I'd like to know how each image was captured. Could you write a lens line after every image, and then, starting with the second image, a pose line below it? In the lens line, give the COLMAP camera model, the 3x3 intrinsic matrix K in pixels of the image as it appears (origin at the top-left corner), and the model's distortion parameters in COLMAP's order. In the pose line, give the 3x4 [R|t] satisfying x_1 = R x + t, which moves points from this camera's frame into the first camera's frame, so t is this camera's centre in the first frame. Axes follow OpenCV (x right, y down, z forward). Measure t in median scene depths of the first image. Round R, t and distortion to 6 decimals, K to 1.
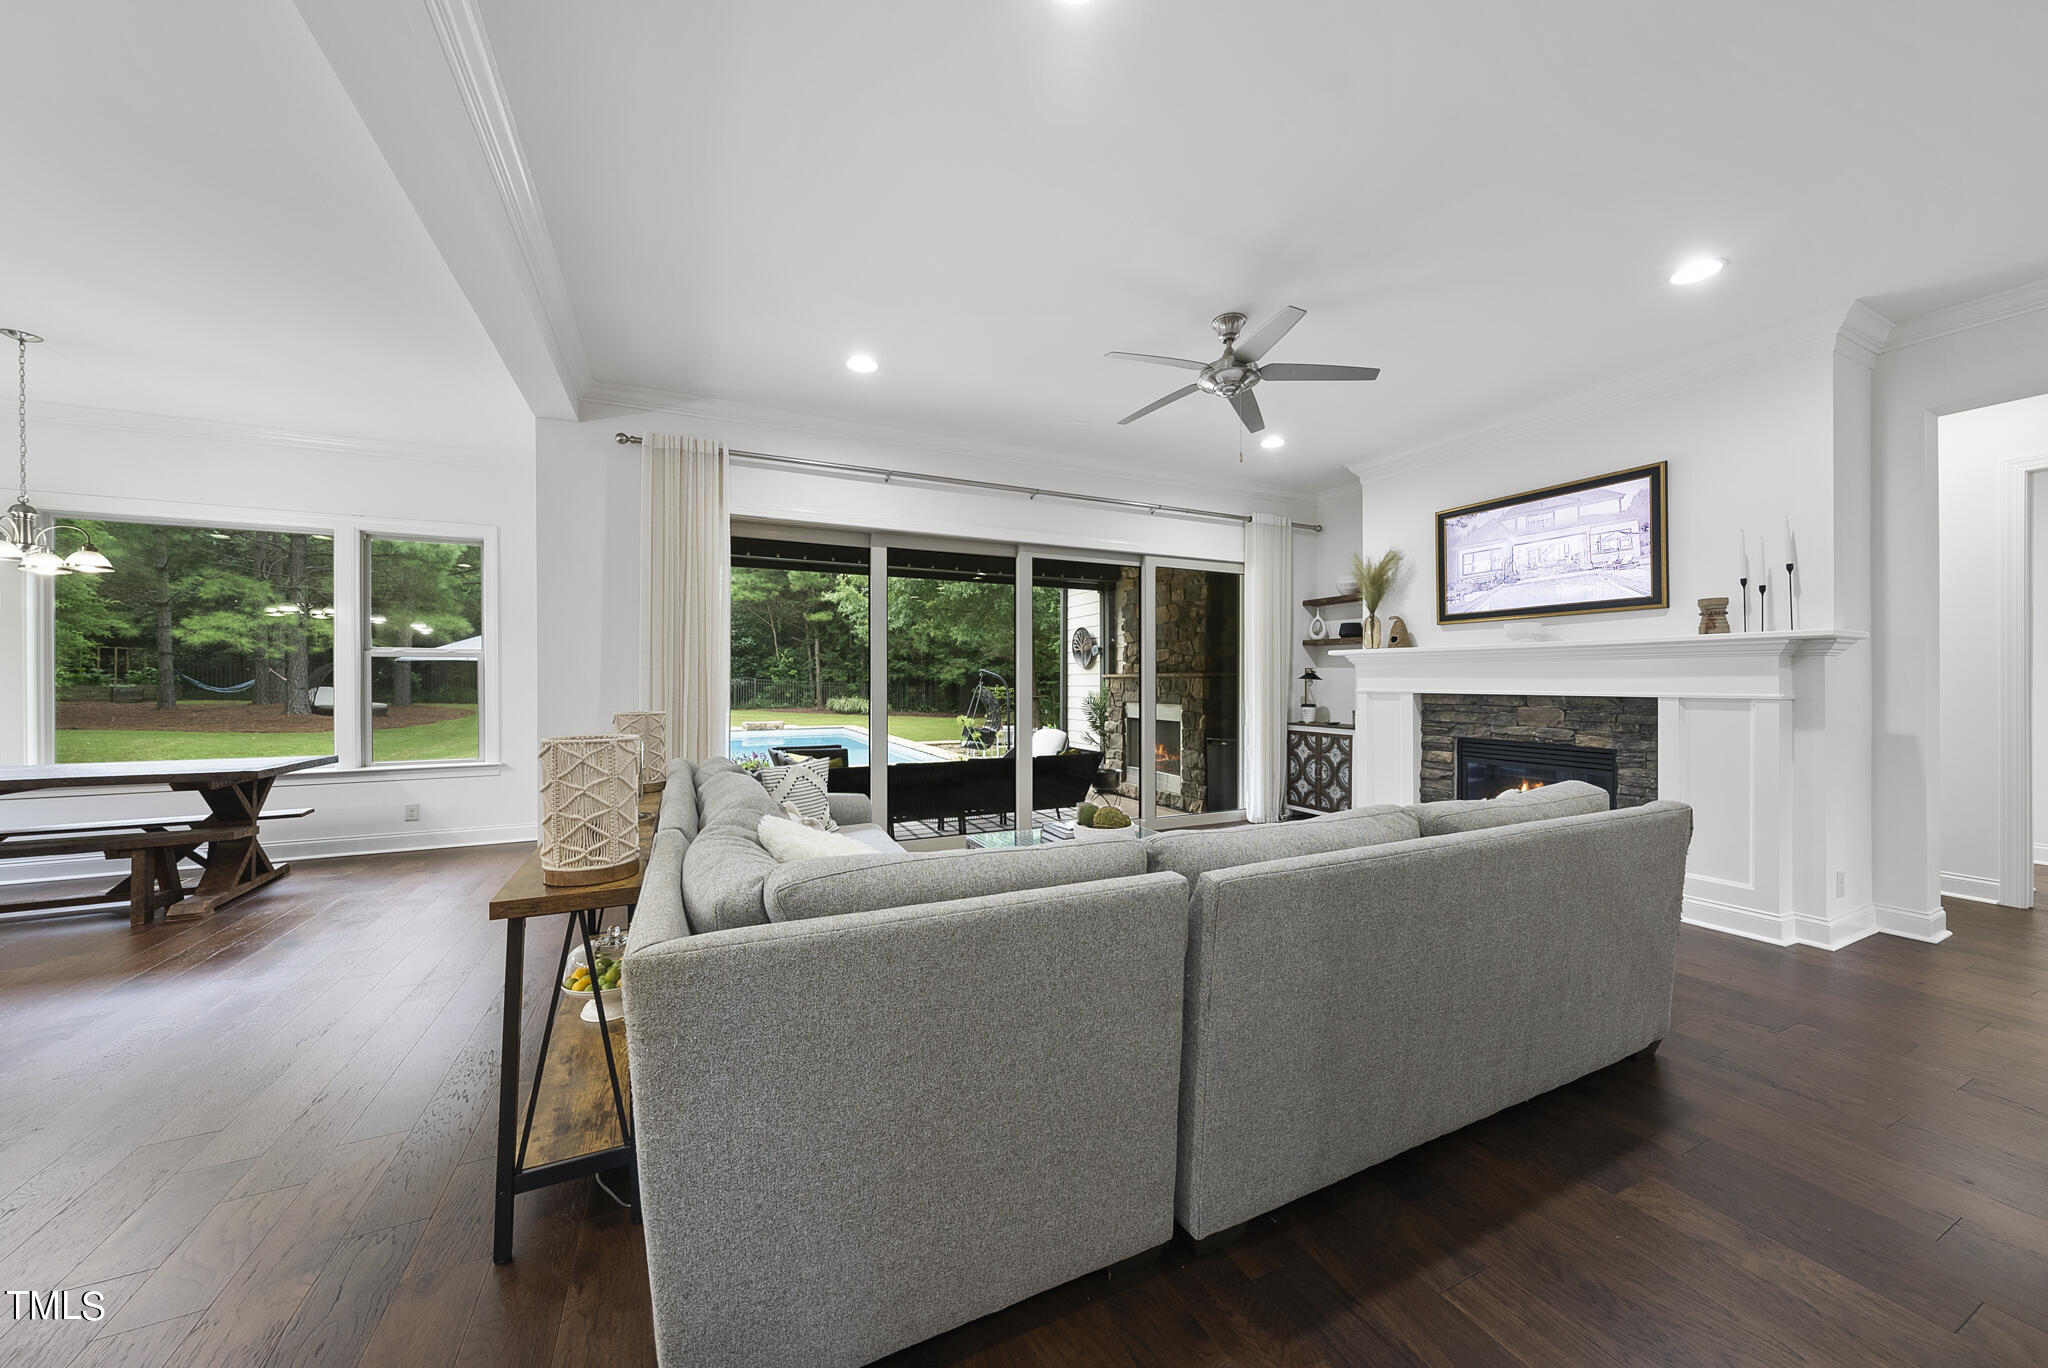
lens RADIAL K [[702.8, 0, 1024.0], [0, 702.8, 684.0], [0, 0, 1]] dist [-0.001513, -0.000038]
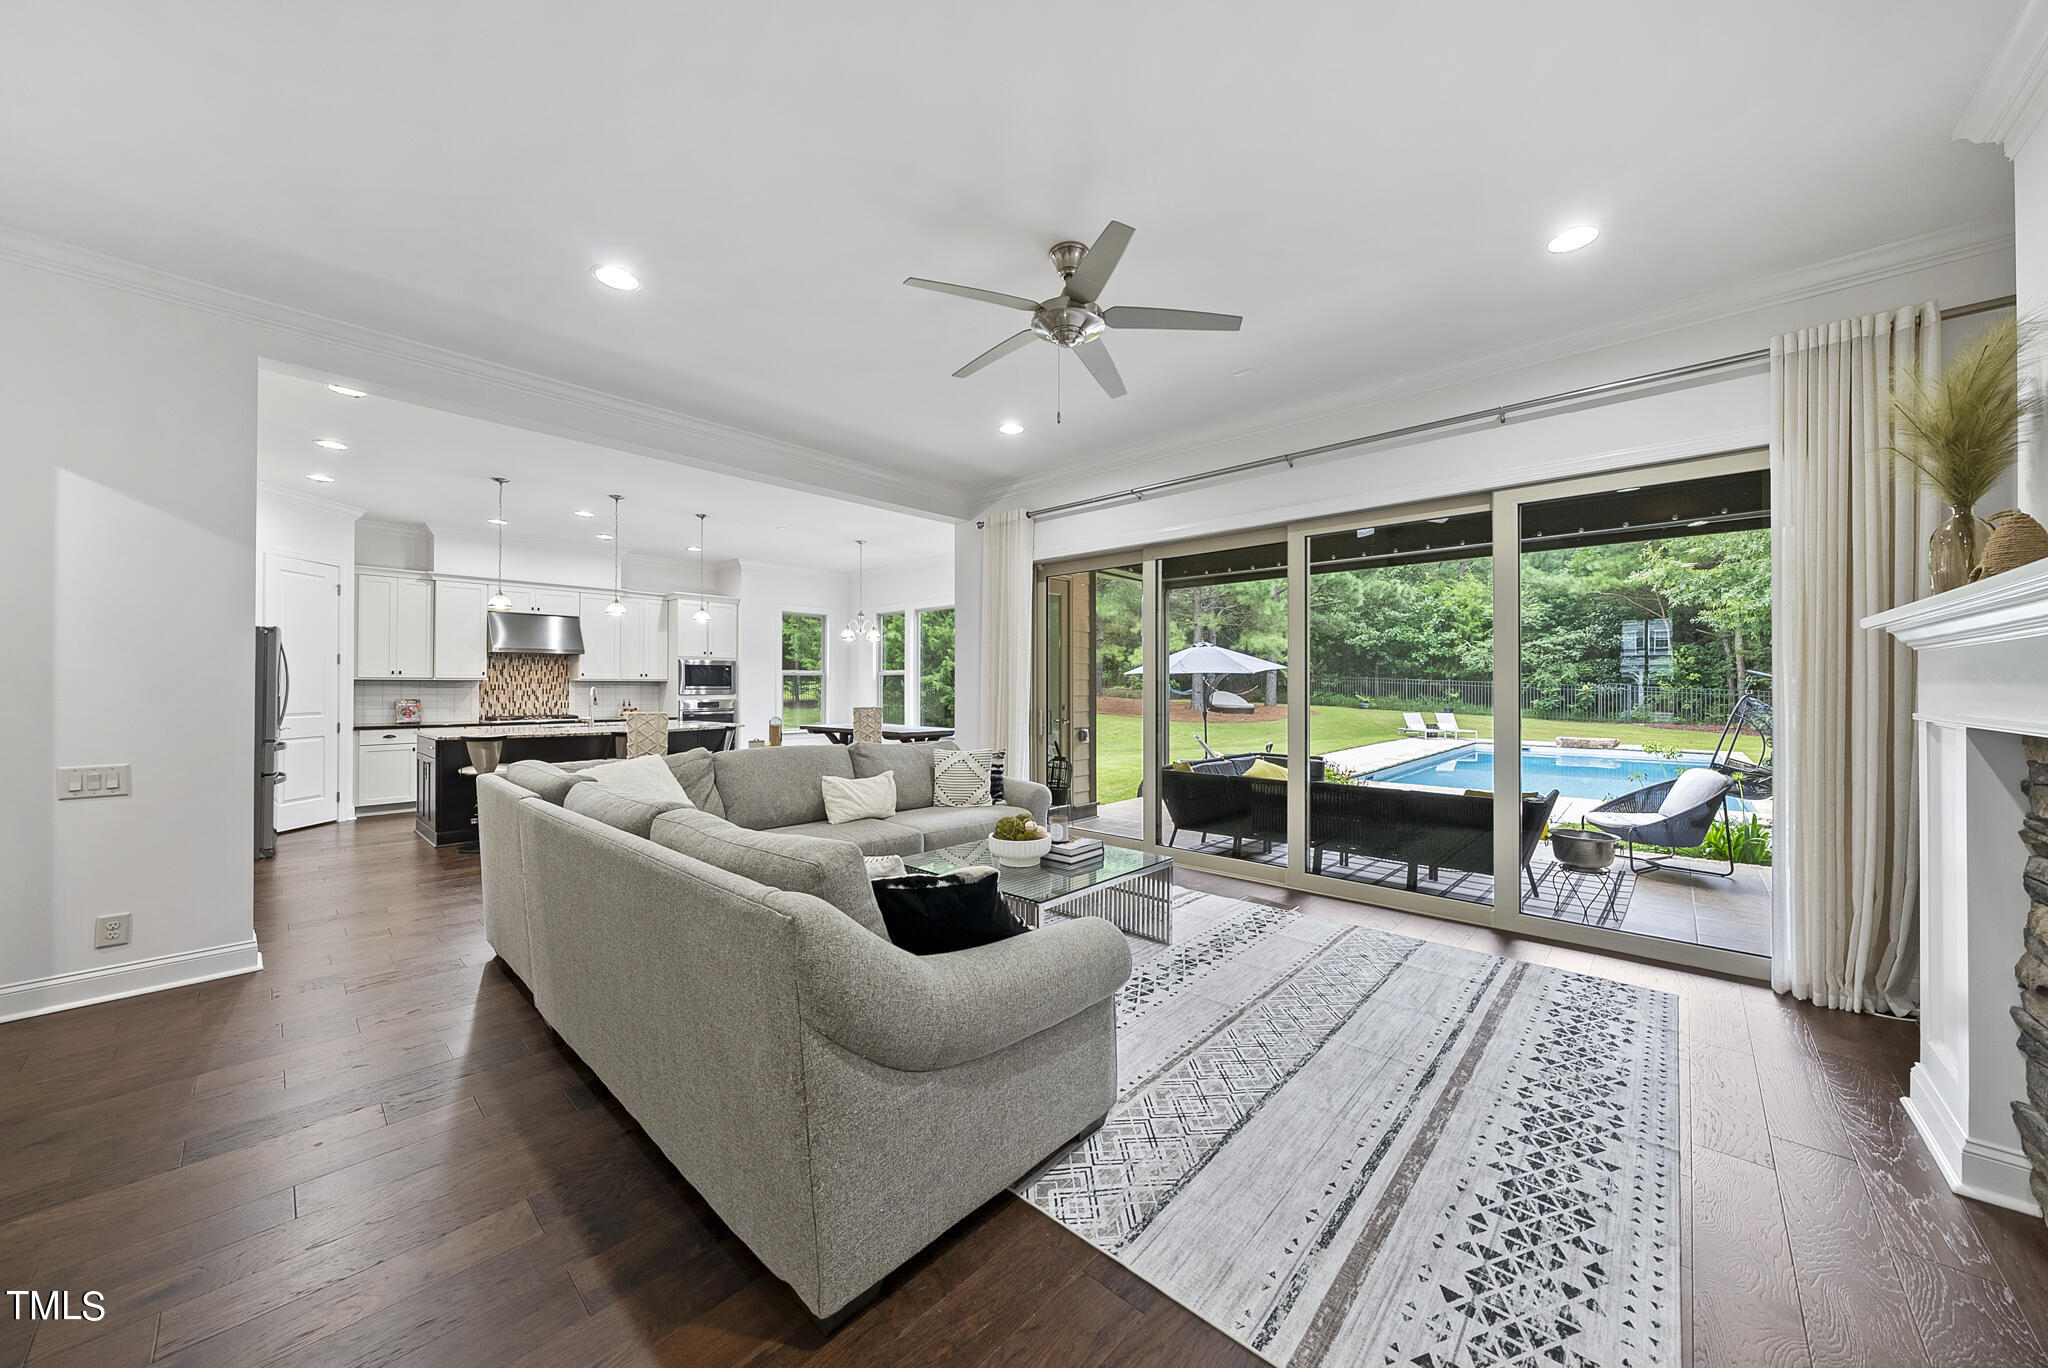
lens RADIAL K [[711.9, 0, 1024.0], [0, 711.9, 684.0], [0, 0, 1]] dist [-0.011991, -0.000109]
pose [[0.376211, -0.002589, -0.926530, 0.703320], [-0.005629, 0.999971, -0.005080, -0.006564], [0.926517, 0.007127, 0.376185, 0.436866]]
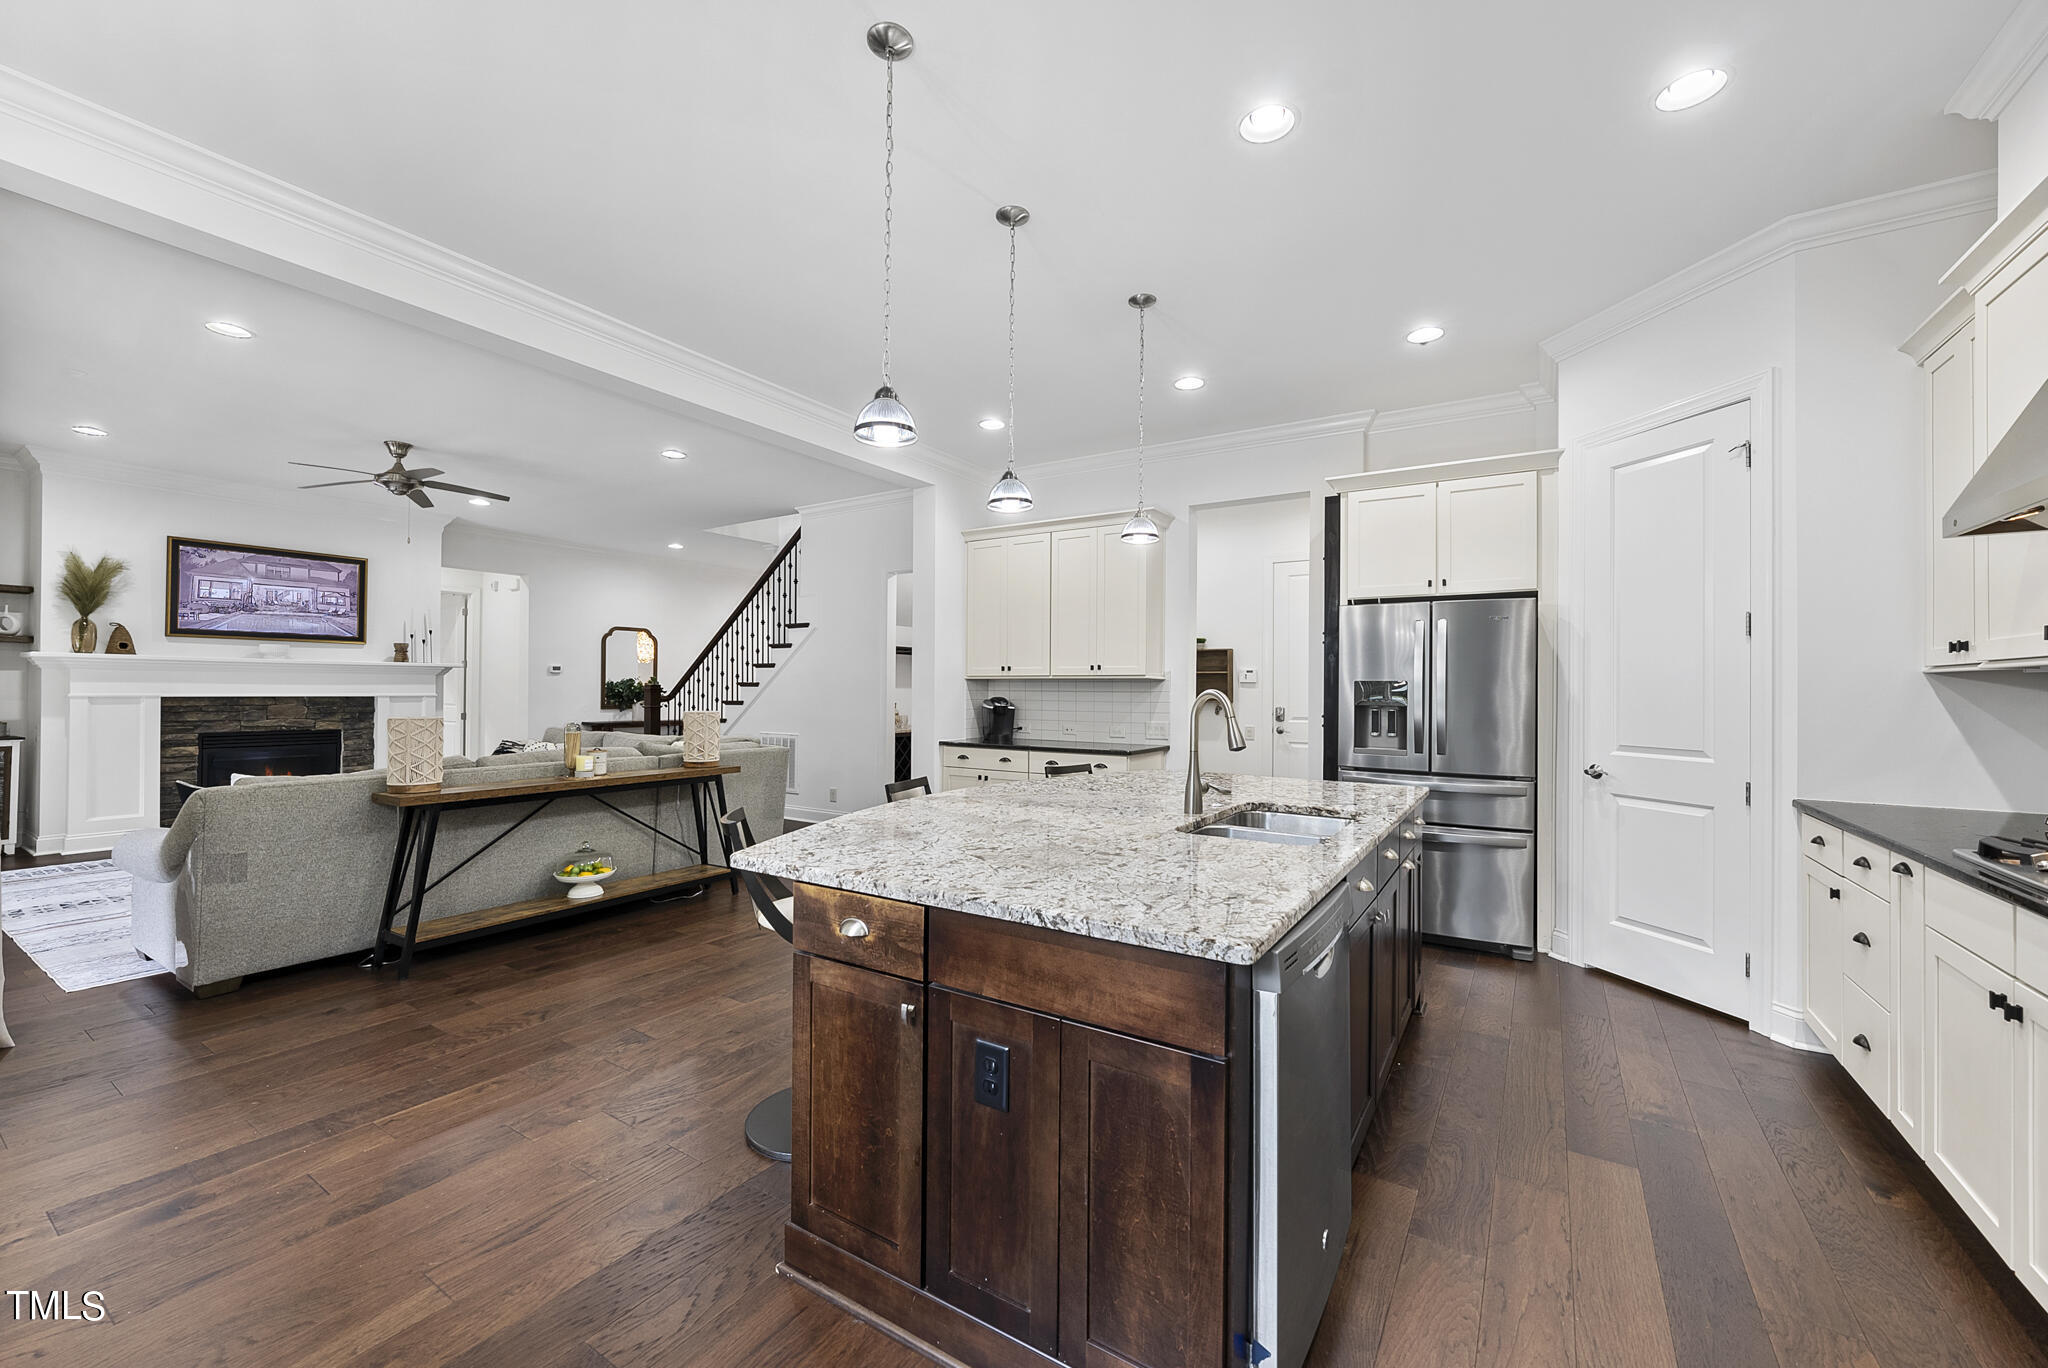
lens RADIAL K [[813.5, 0, 1024.0], [0, 813.5, 684.0], [0, 0, 1]] dist [0.000219, 0.000031]
pose [[-0.530972, 0.003796, 0.847381, -1.260637], [-0.001106, 0.999986, -0.005173, -0.002322], [-0.847389, -0.003684, -0.530960, 0.536940]]
